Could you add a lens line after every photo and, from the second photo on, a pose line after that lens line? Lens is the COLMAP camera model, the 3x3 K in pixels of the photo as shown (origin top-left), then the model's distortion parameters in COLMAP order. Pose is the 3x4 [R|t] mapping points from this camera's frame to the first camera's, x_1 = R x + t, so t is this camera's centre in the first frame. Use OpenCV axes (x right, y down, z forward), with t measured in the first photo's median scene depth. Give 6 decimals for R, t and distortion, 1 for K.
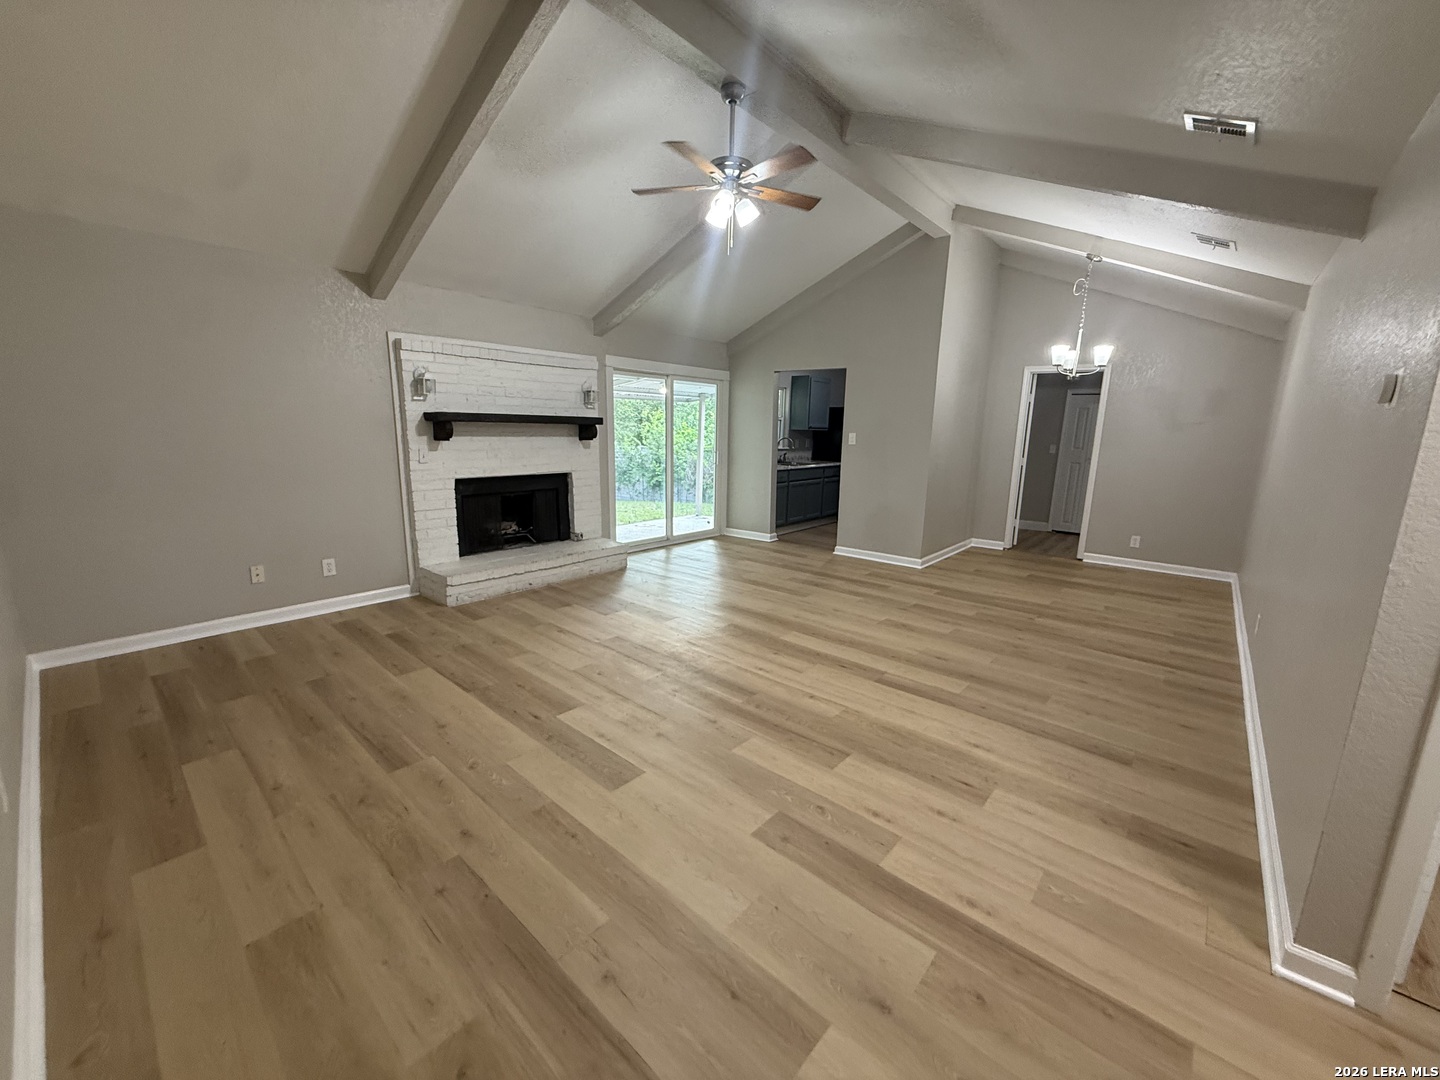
lens RADIAL K [[573.6, 0, 717.5], [0, 573.6, 543.0], [0, 0, 1]] dist [0.000845, 0.000097]
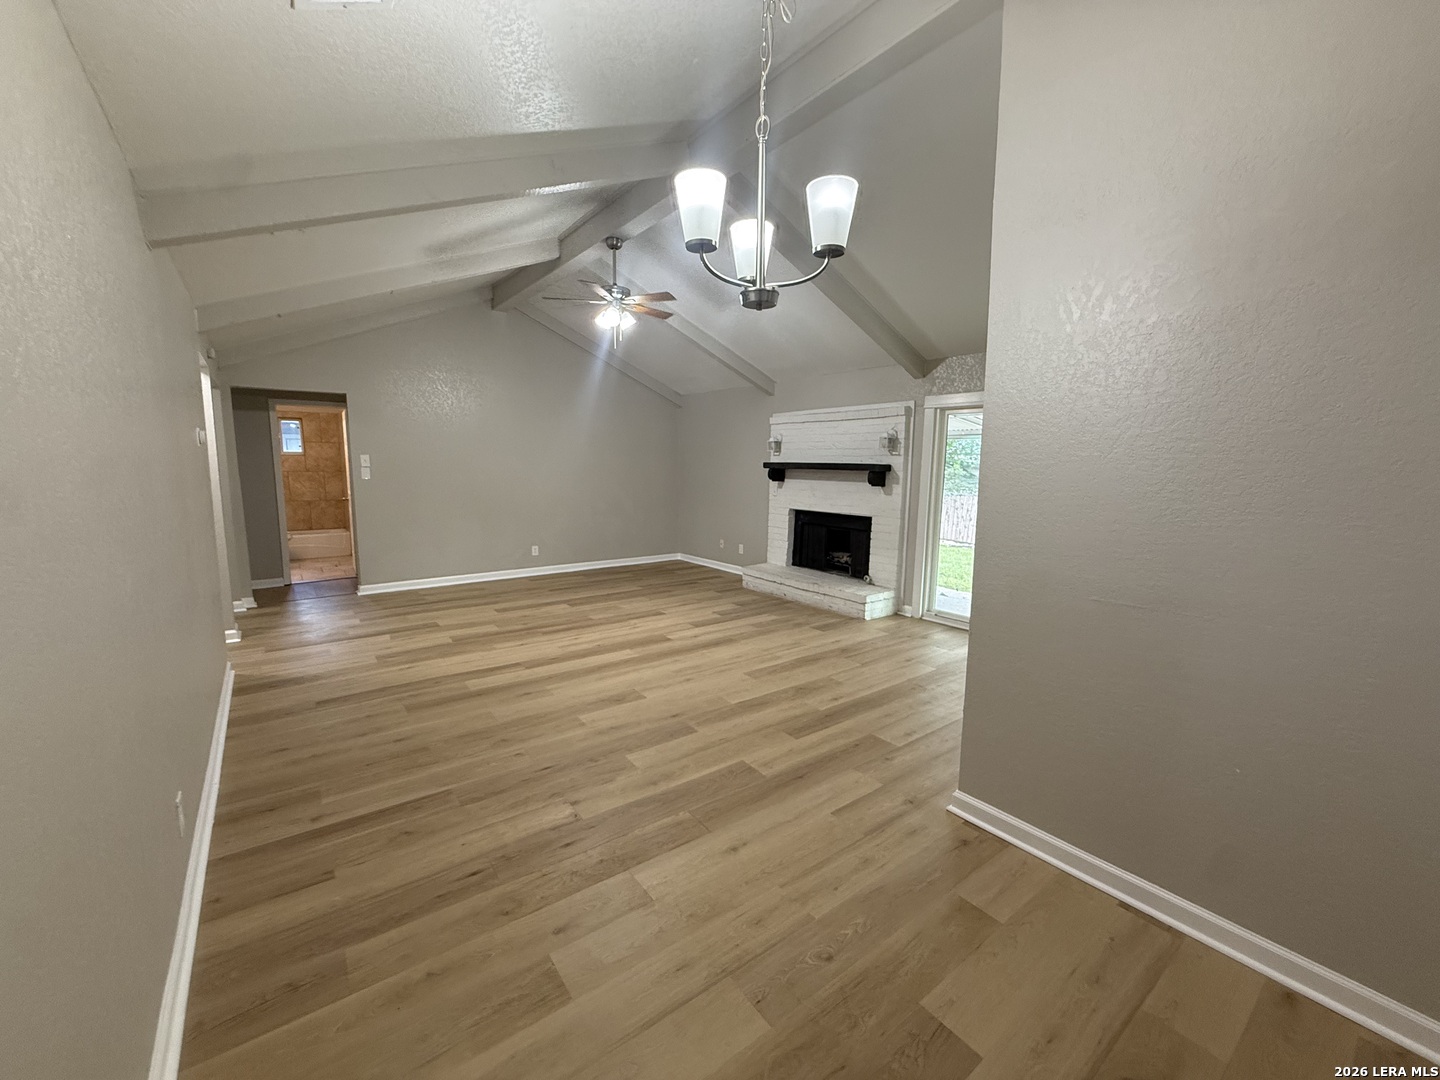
lens RADIAL K [[573.6, 0, 718.8], [0, 573.6, 542.5], [0, 0, 1]] dist [0.000845, 0.000097]
pose [[-0.201245, 0.108986, -0.973459, 1.047032], [-0.212807, 0.965190, 0.152054, -0.227704], [0.956145, 0.237760, -0.171047, 1.186983]]
